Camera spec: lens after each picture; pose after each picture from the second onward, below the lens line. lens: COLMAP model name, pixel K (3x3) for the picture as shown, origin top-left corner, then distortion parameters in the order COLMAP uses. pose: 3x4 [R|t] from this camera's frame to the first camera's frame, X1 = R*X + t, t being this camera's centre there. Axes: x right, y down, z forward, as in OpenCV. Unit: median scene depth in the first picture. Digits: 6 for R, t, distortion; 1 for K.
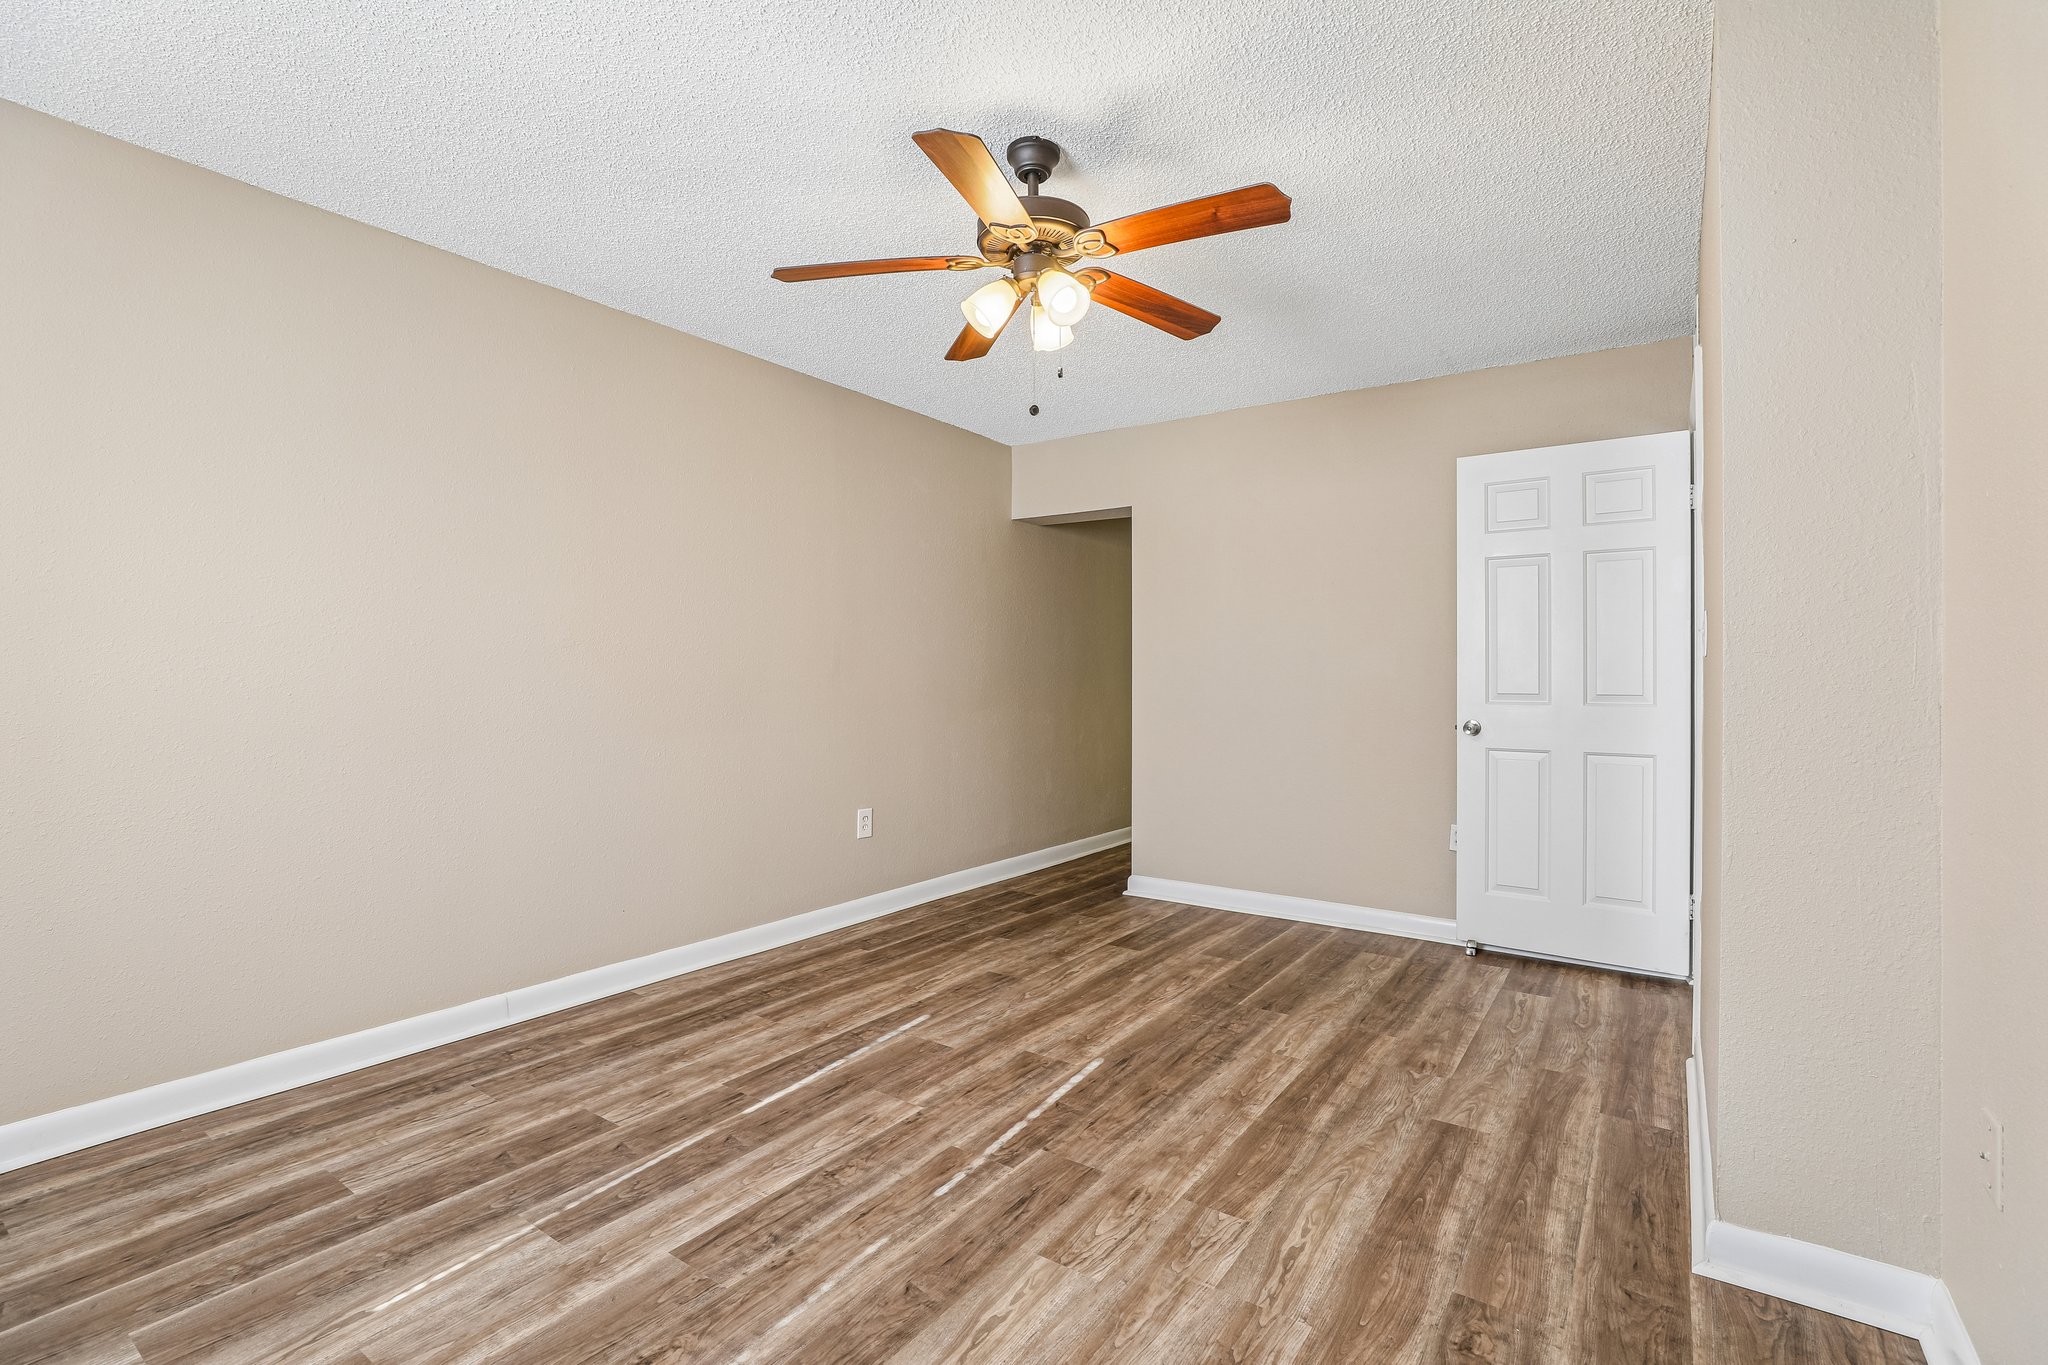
lens RADIAL K [[936.3, 0, 1030.9], [0, 936.3, 667.2], [0, 0, 1]] dist [-0.021123, 0.002201]
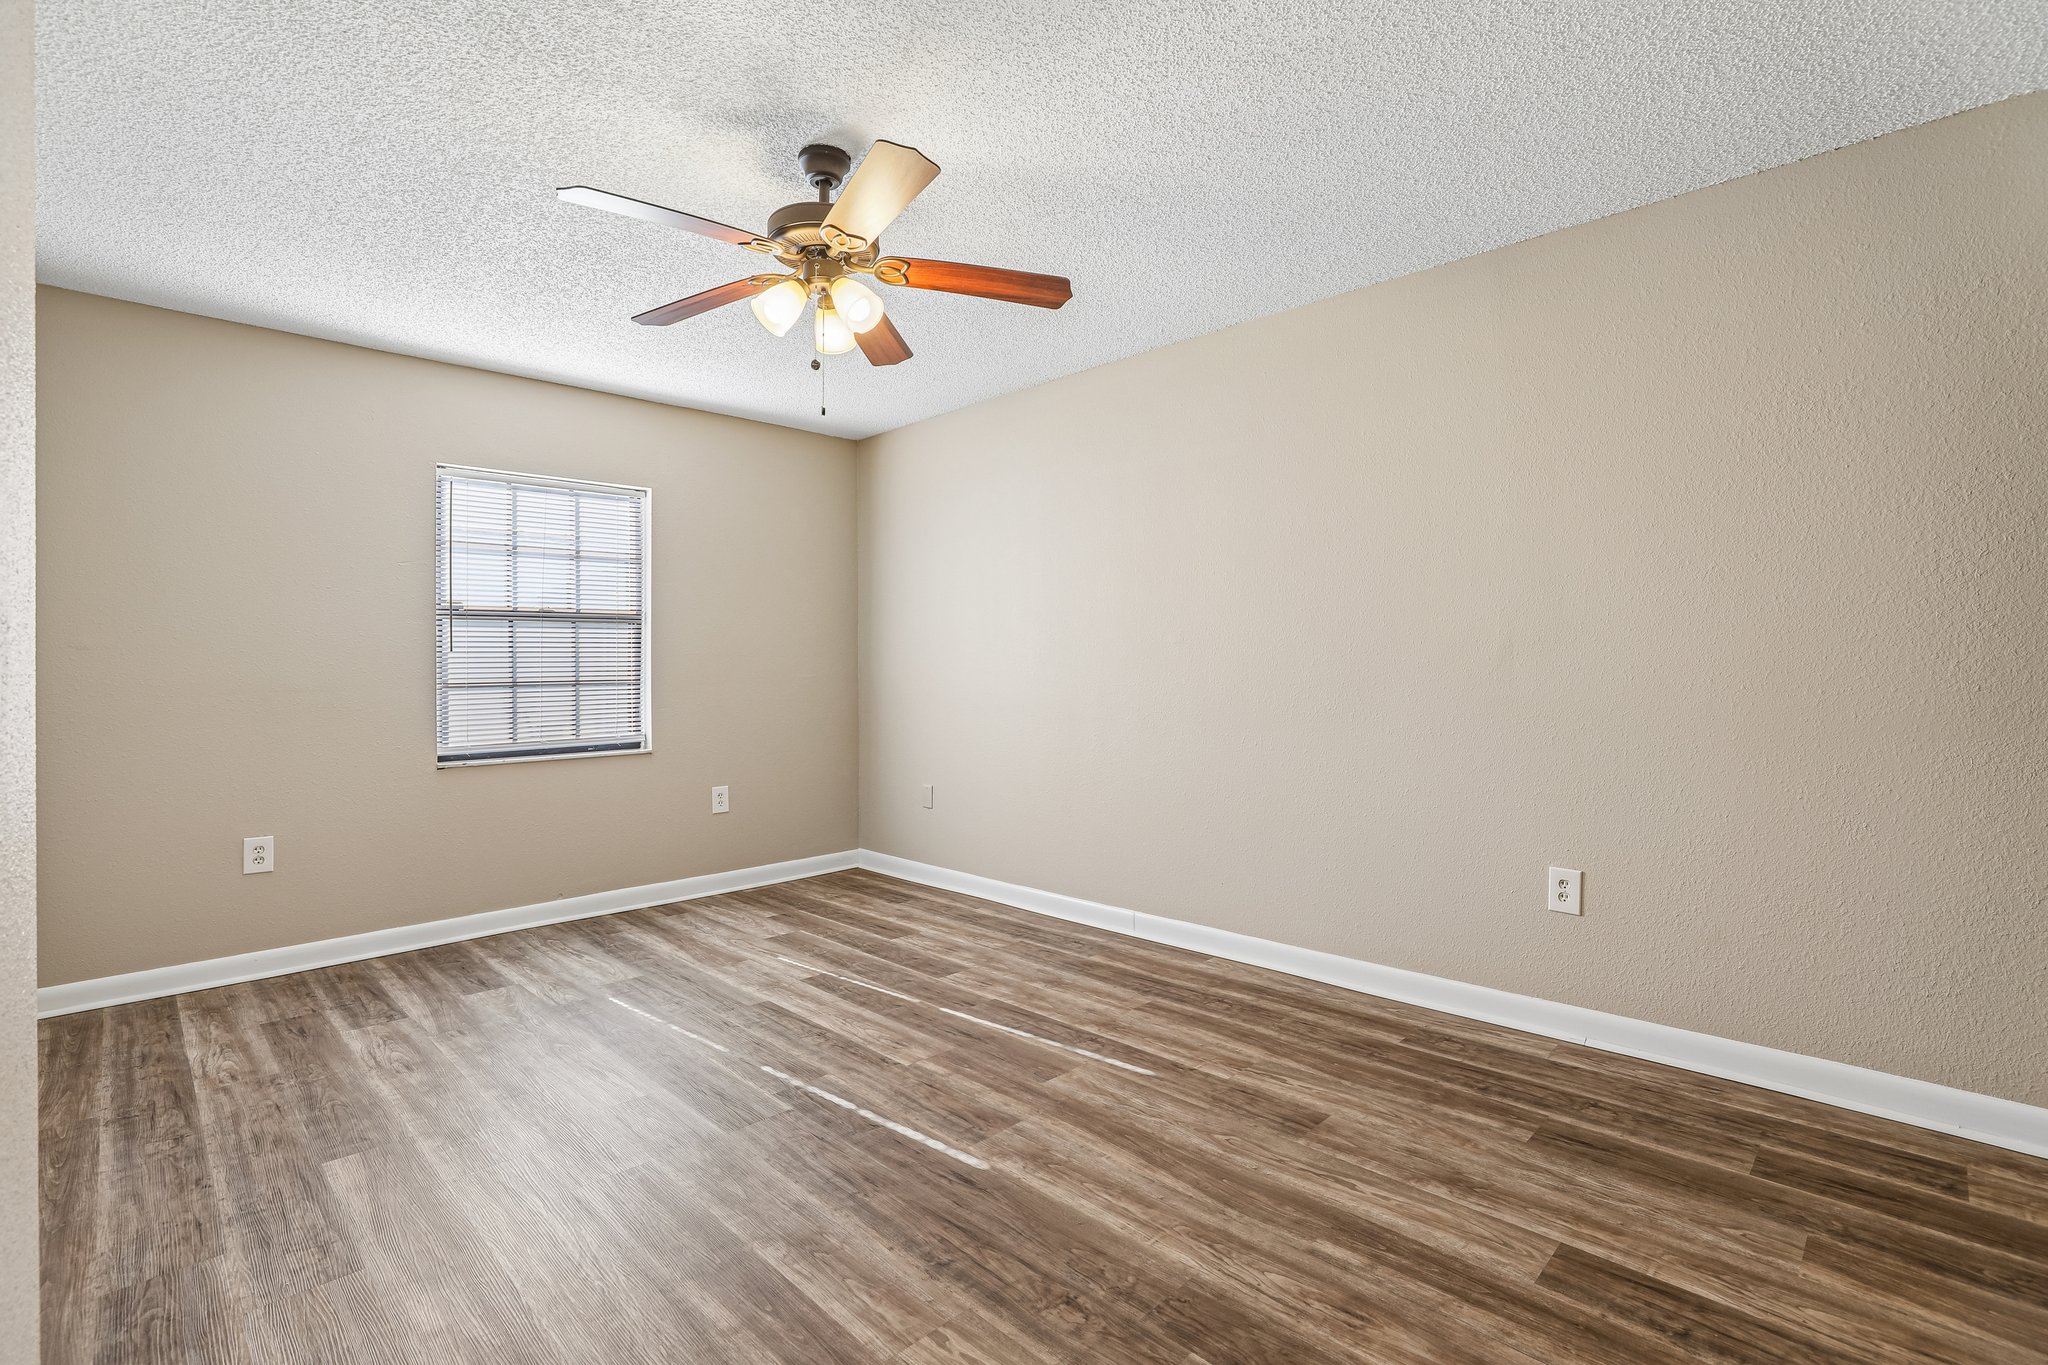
lens RADIAL K [[936.3, 0, 1028.1], [0, 936.3, 674.7], [0, 0, 1]] dist [-0.021123, 0.002201]
pose [[-0.181255, -0.000213, -0.983436, 0.784212], [0.019091, 0.999811, -0.003735, 0.019455], [0.983251, -0.019452, -0.181217, 1.132772]]
